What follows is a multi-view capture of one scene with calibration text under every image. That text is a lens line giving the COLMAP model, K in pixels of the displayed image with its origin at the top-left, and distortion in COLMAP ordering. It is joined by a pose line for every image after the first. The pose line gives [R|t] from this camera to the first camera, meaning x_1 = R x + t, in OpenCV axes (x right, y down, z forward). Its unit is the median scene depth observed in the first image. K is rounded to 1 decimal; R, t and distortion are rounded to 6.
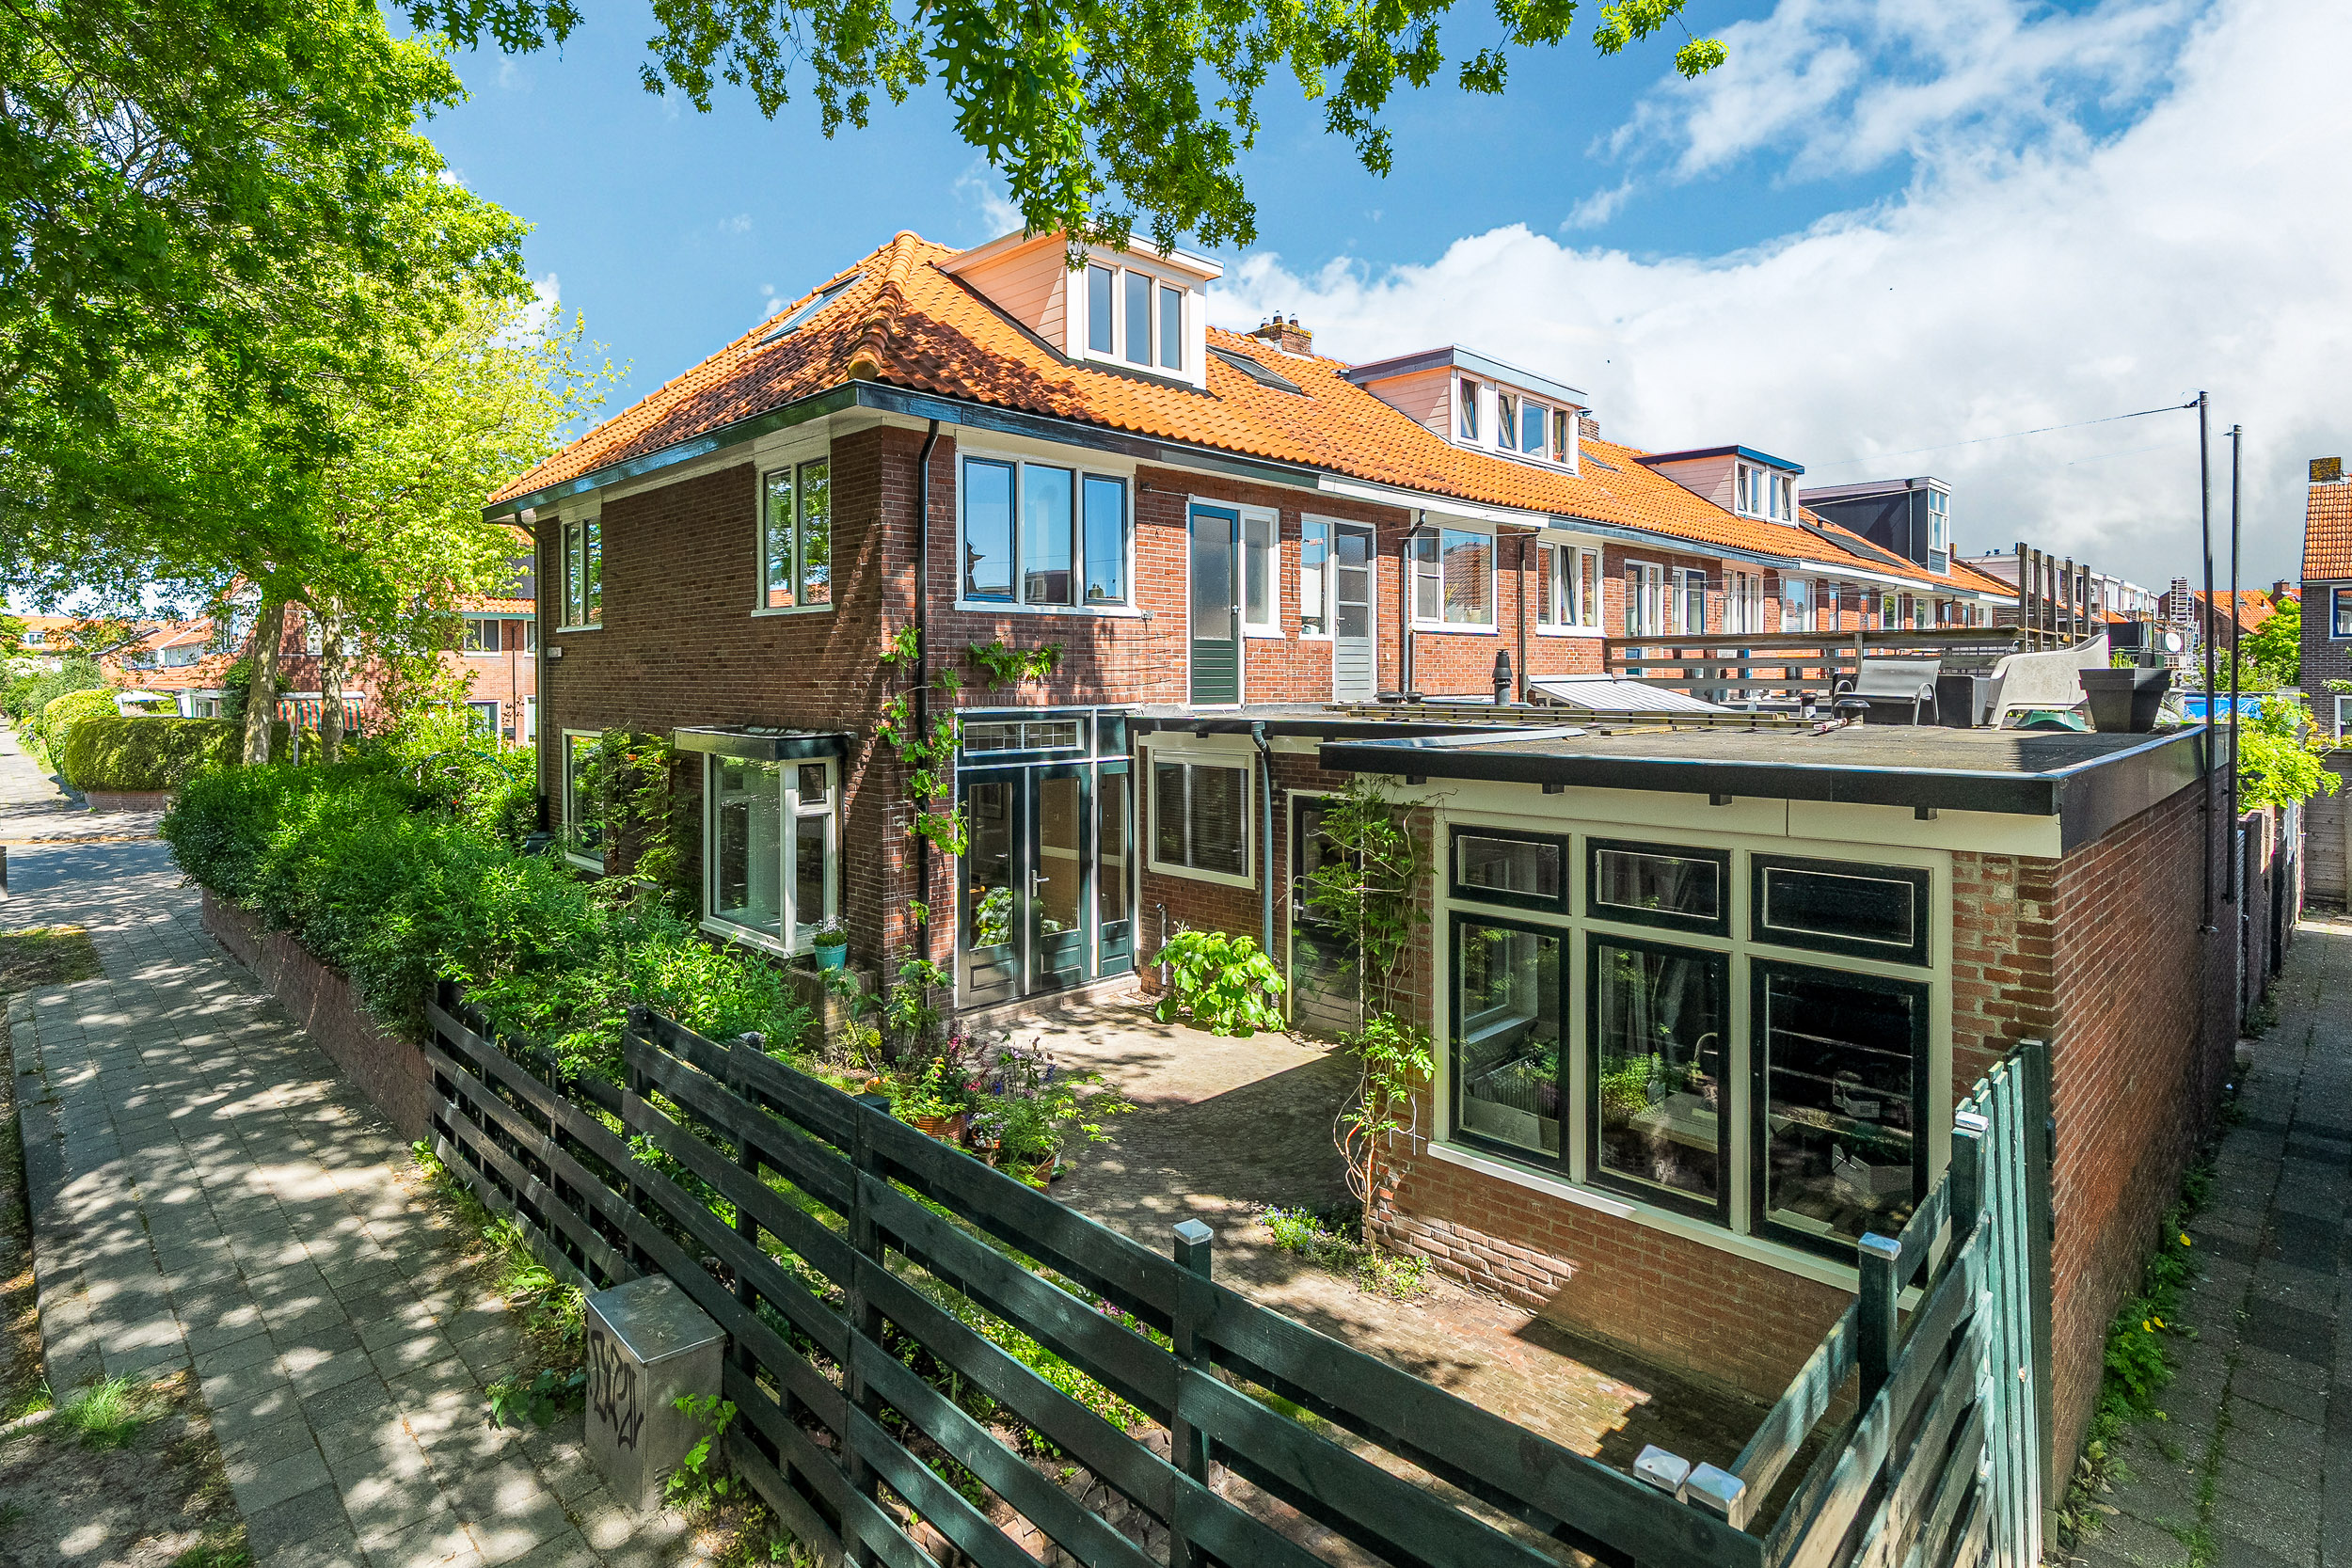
lens RADIAL K [[1192.0, 0, 1173.3], [0, 1192.0, 683.3], [0, 0, 1]] dist [-0.023945, -0.000002]
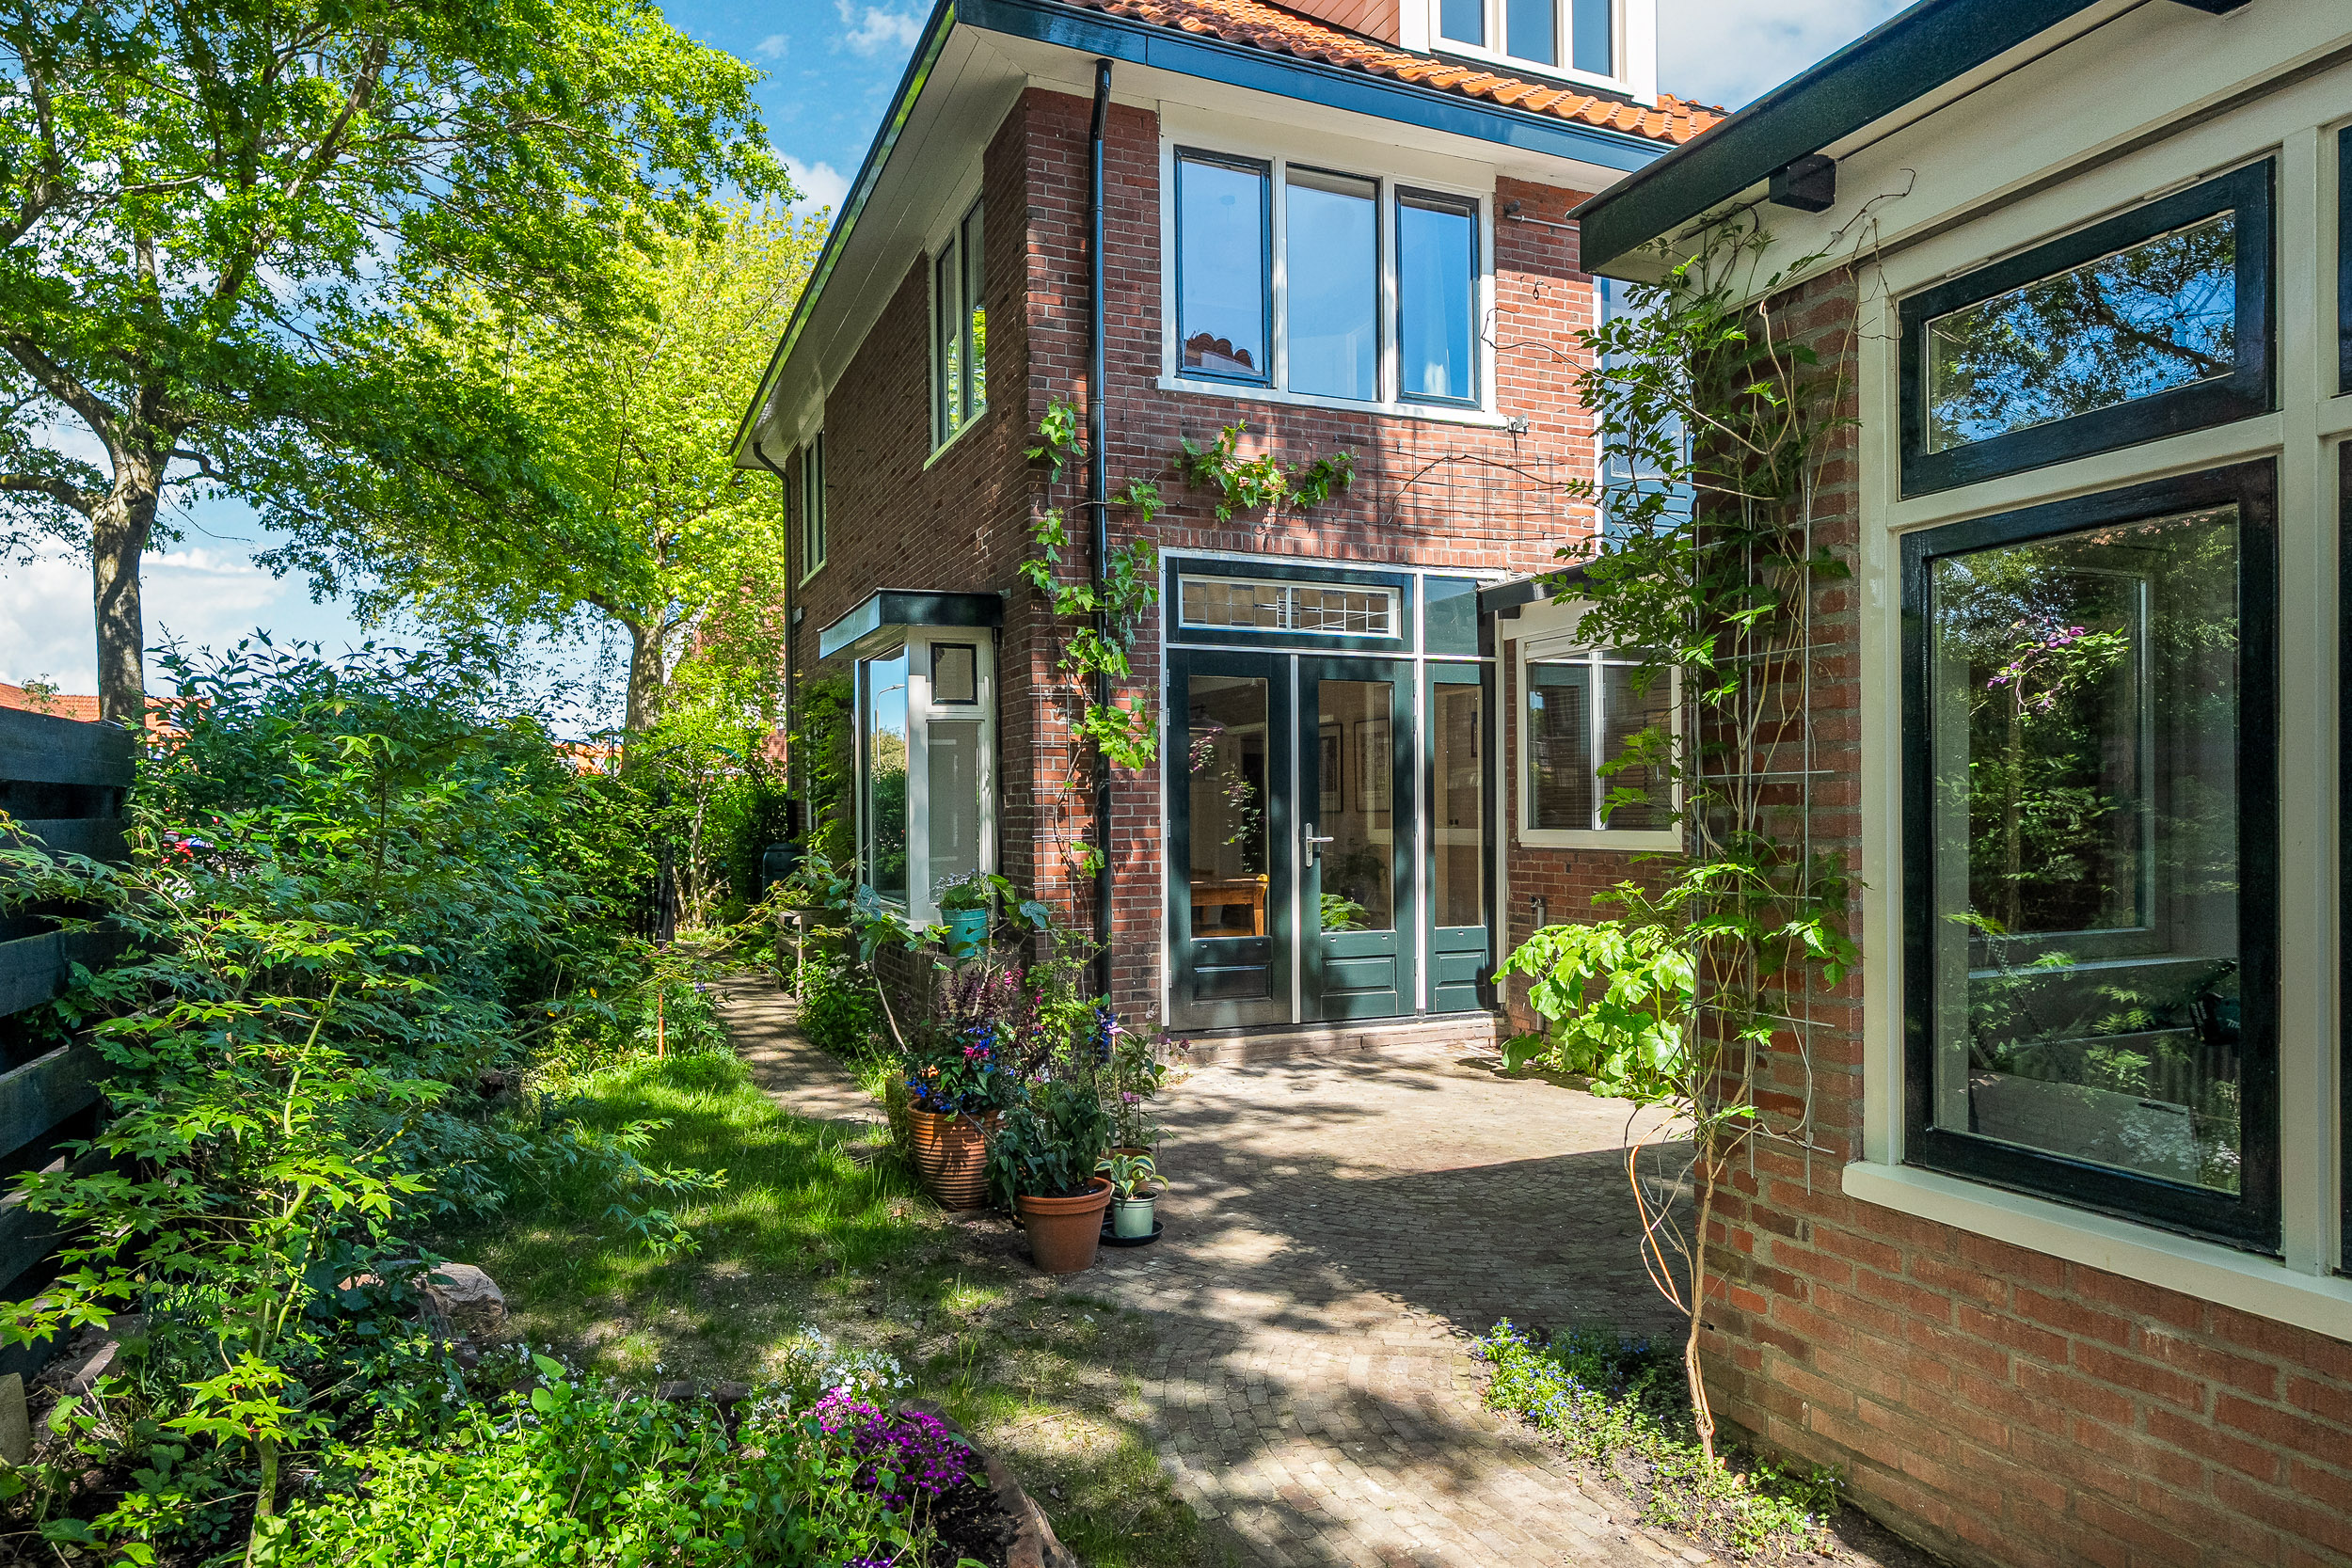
lens RADIAL K [[1486.4, 0, 1144.0], [0, 1486.4, 804.7], [0, 0, 1]] dist [-0.001397, -0.001776]
pose [[0.922802, -0.006938, -0.385213, 0.106894], [0.009536, 0.999943, 0.004834, 0.150306], [0.385157, -0.008134, 0.922815, 0.269689]]
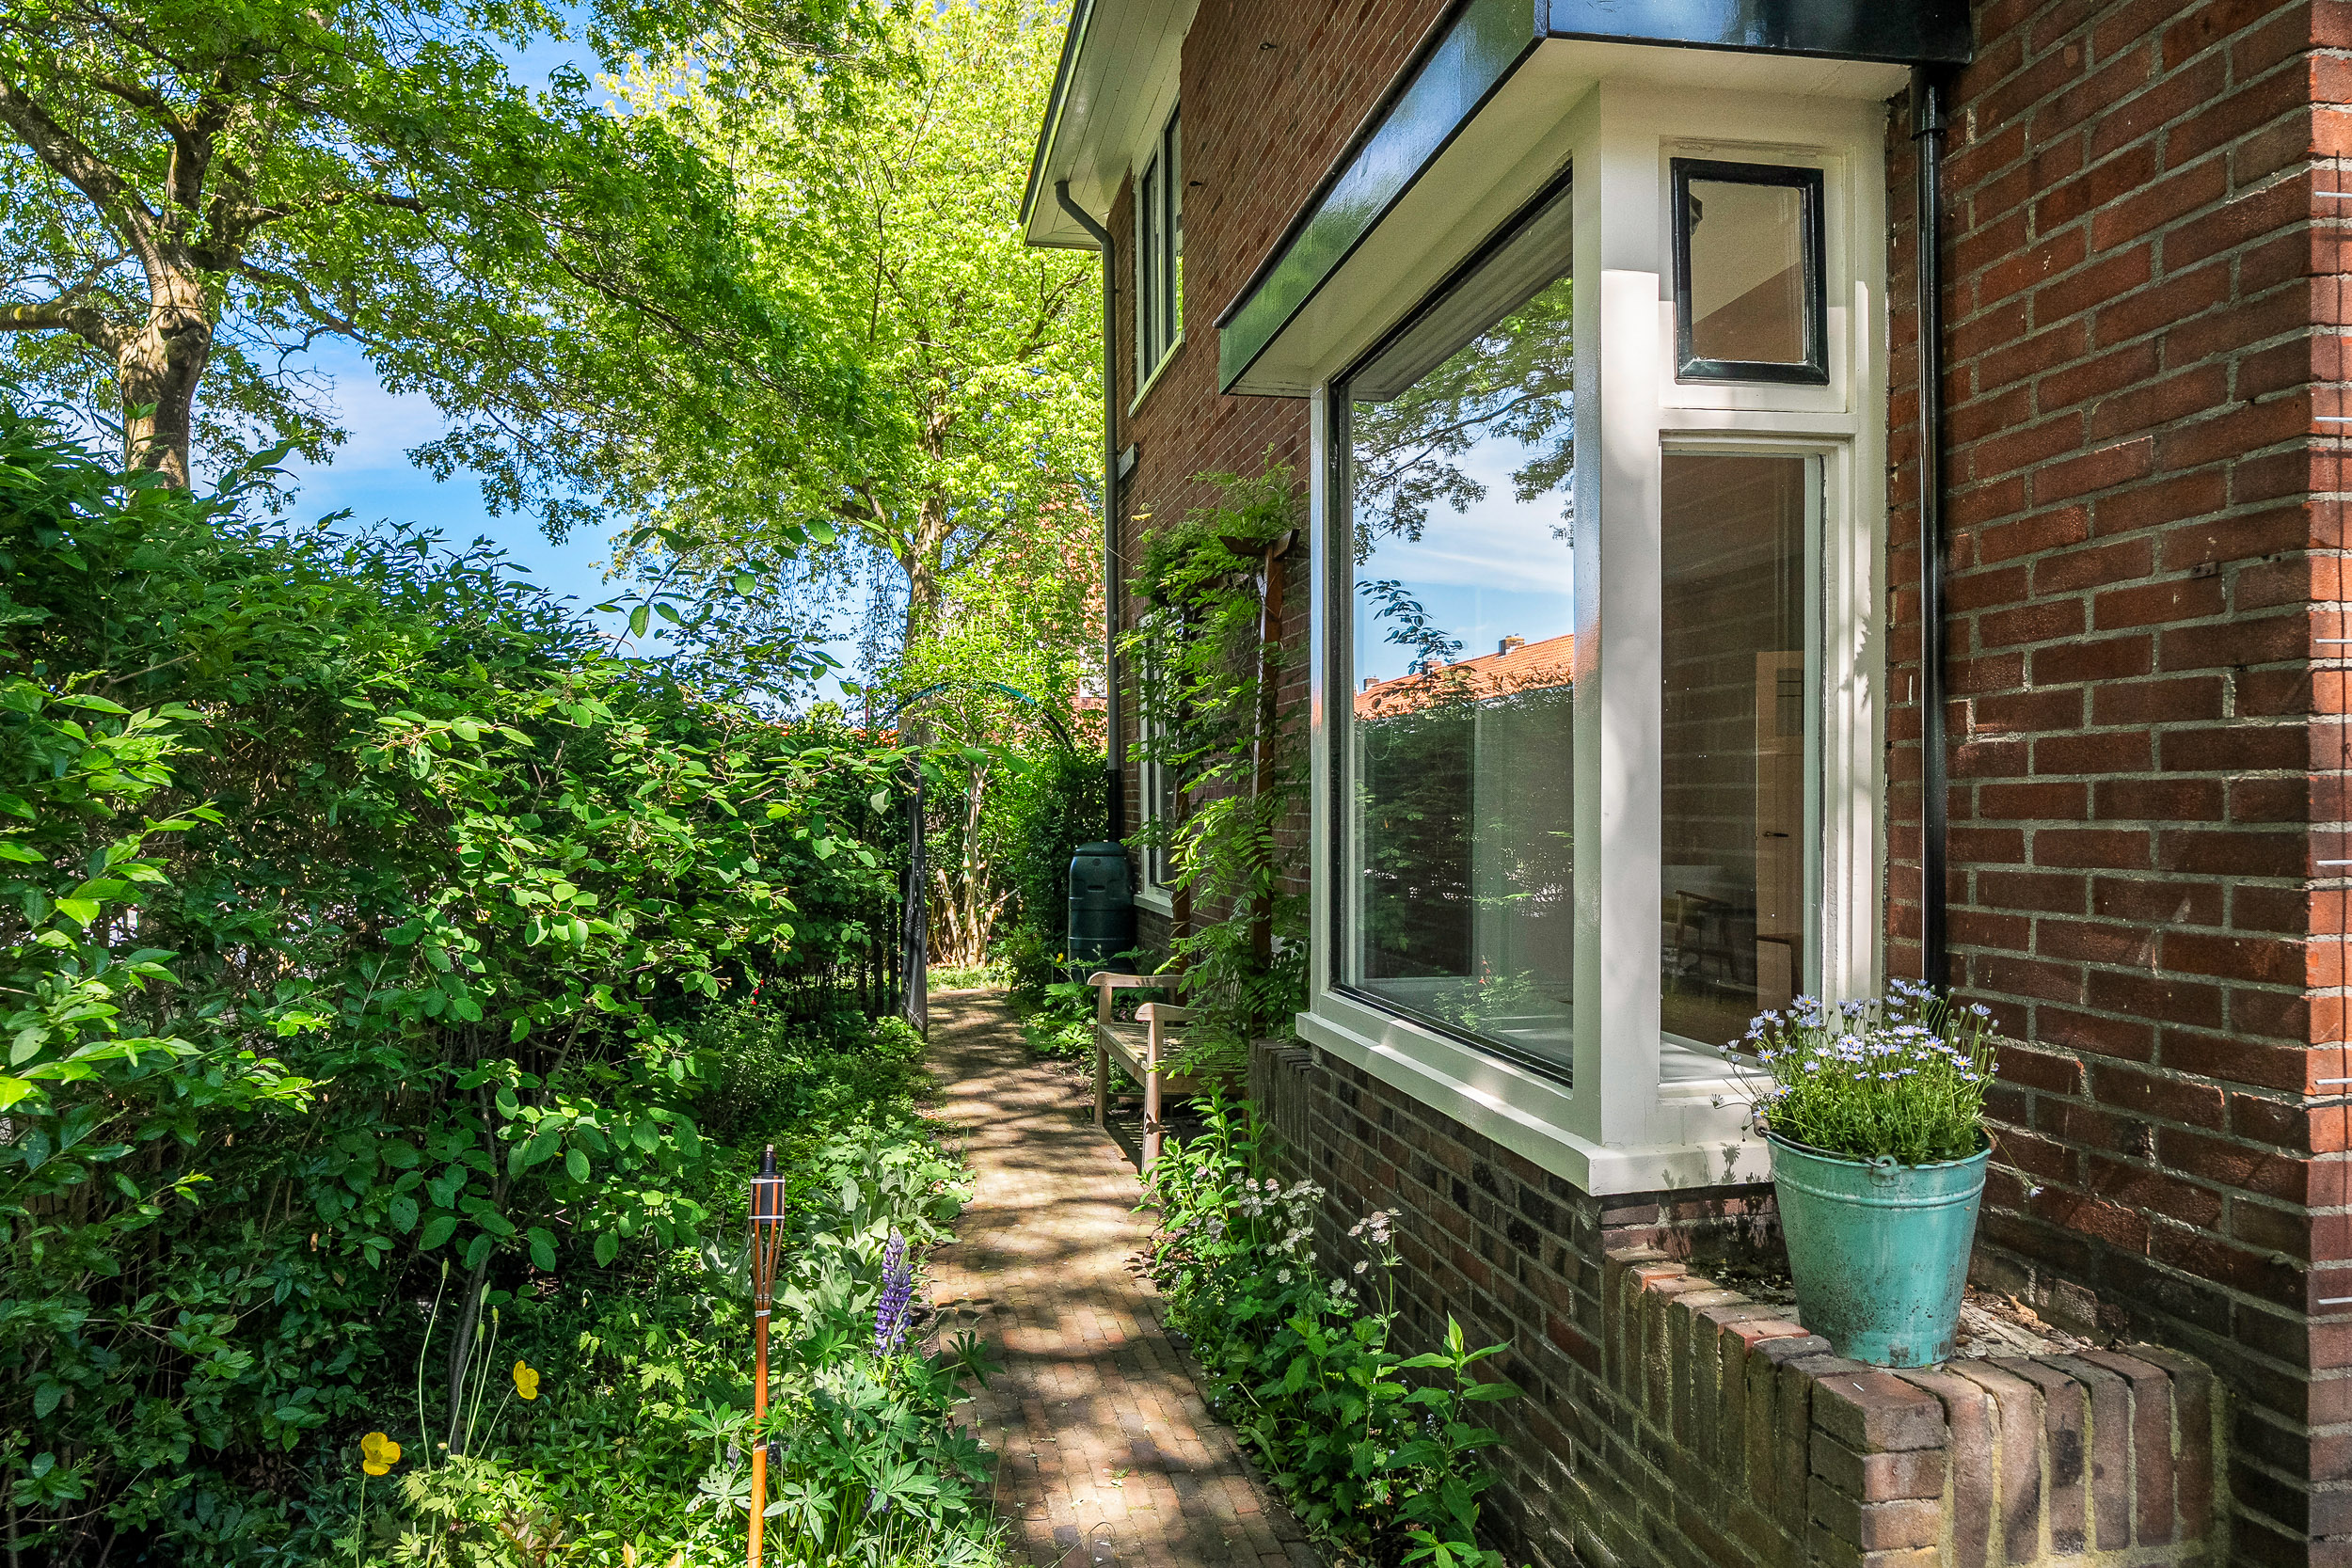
lens RADIAL K [[1494.4, 0, 1176.0], [0, 1494.4, 784.0], [0, 0, 1]] dist [-0.000381, 0.000865]
pose [[0.841081, -0.007611, -0.540856, -0.245974], [0.006484, 0.999971, -0.003989, 0.160541], [0.540871, -0.000152, 0.841106, 0.732154]]
